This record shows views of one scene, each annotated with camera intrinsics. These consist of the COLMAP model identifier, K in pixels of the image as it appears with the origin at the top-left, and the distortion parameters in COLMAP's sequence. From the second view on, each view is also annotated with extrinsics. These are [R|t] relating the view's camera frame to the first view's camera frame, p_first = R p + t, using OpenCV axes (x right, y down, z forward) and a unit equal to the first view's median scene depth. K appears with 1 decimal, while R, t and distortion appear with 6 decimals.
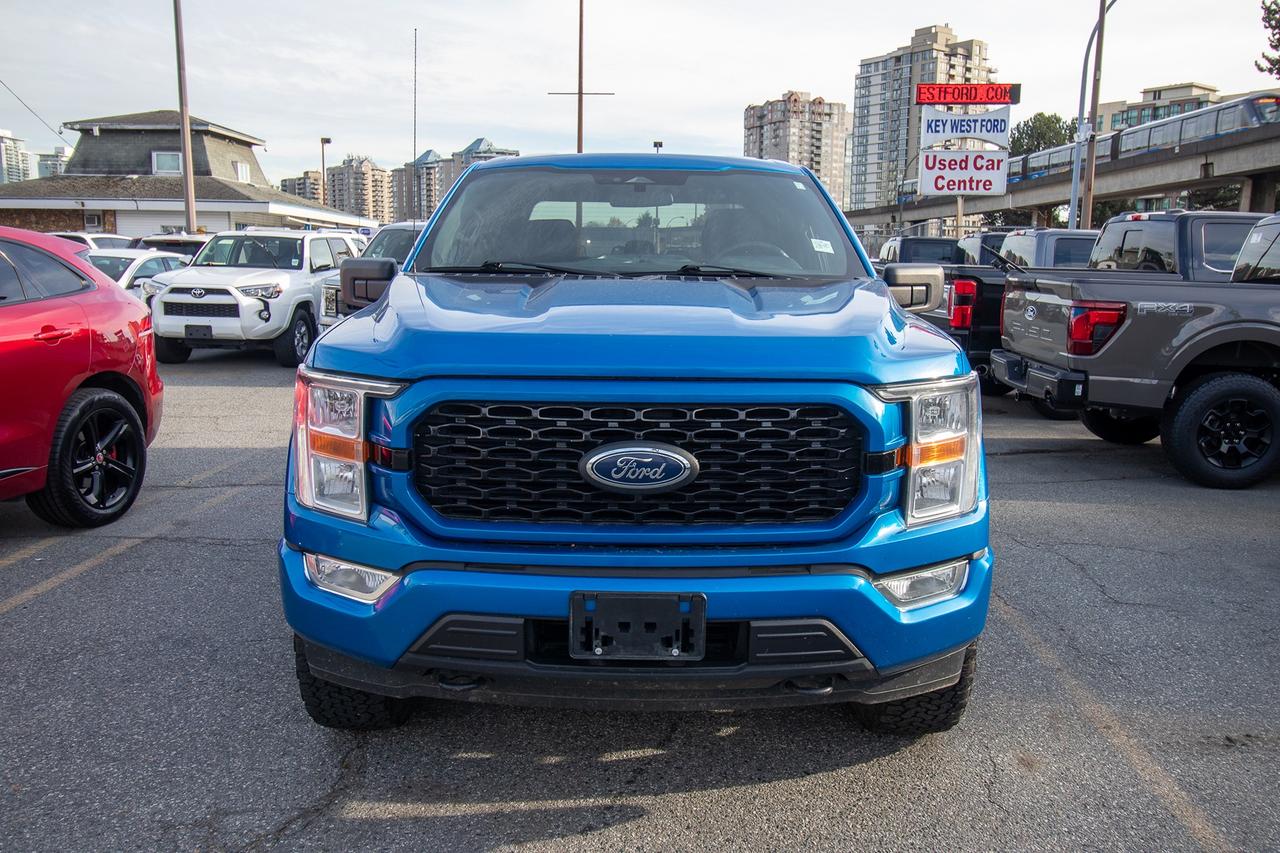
lens RADIAL K [[1015.2, 0, 649.8], [0, 1015.2, 422.9], [0, 0, 1]] dist [0.018238, -0.012448]
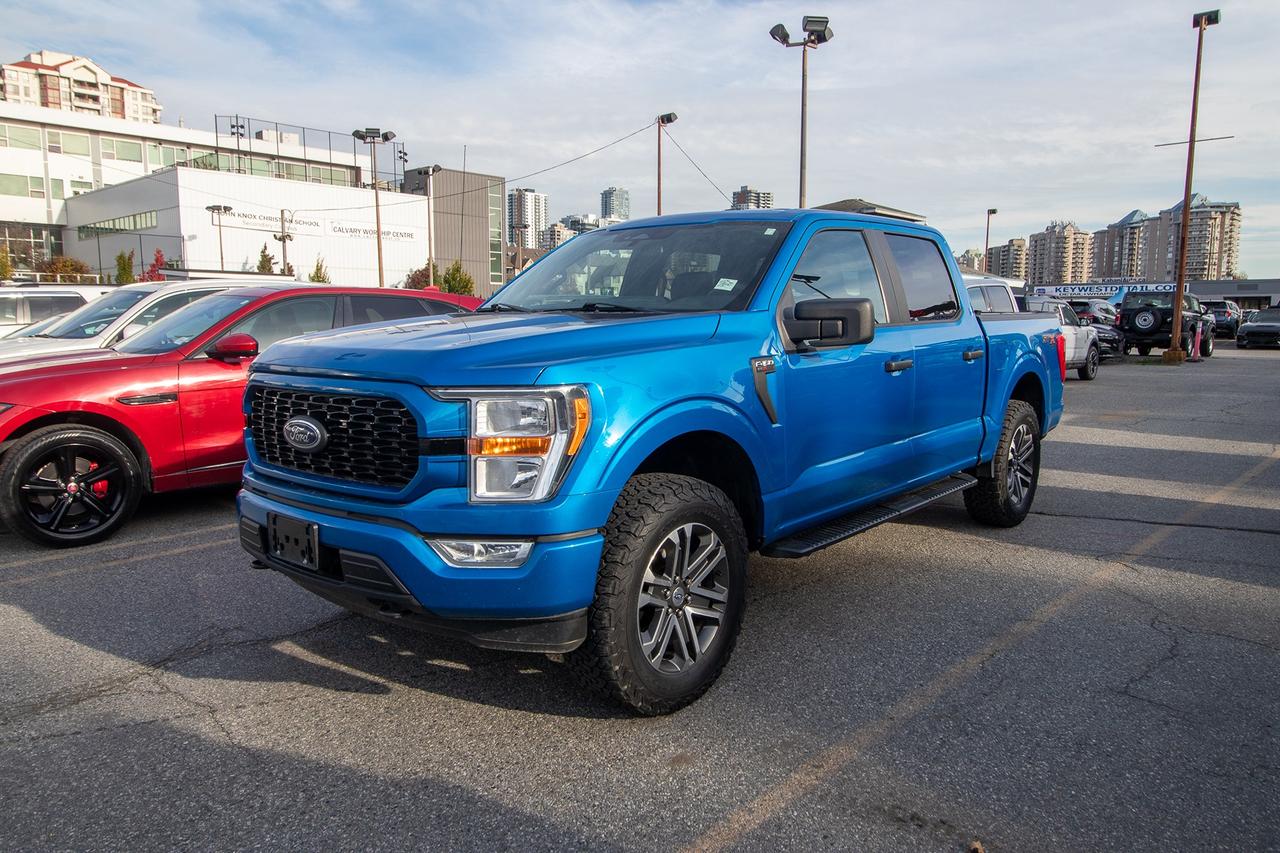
lens RADIAL K [[900.5, 0, 644.3], [0, 900.5, 425.4], [0, 0, 1]] dist [0.015418, -0.012871]
pose [[0.762404, 0.065338, -0.643794, 0.479634], [-0.092085, 0.995719, -0.007996, -0.001647], [0.640516, 0.065380, 0.765157, 0.120372]]
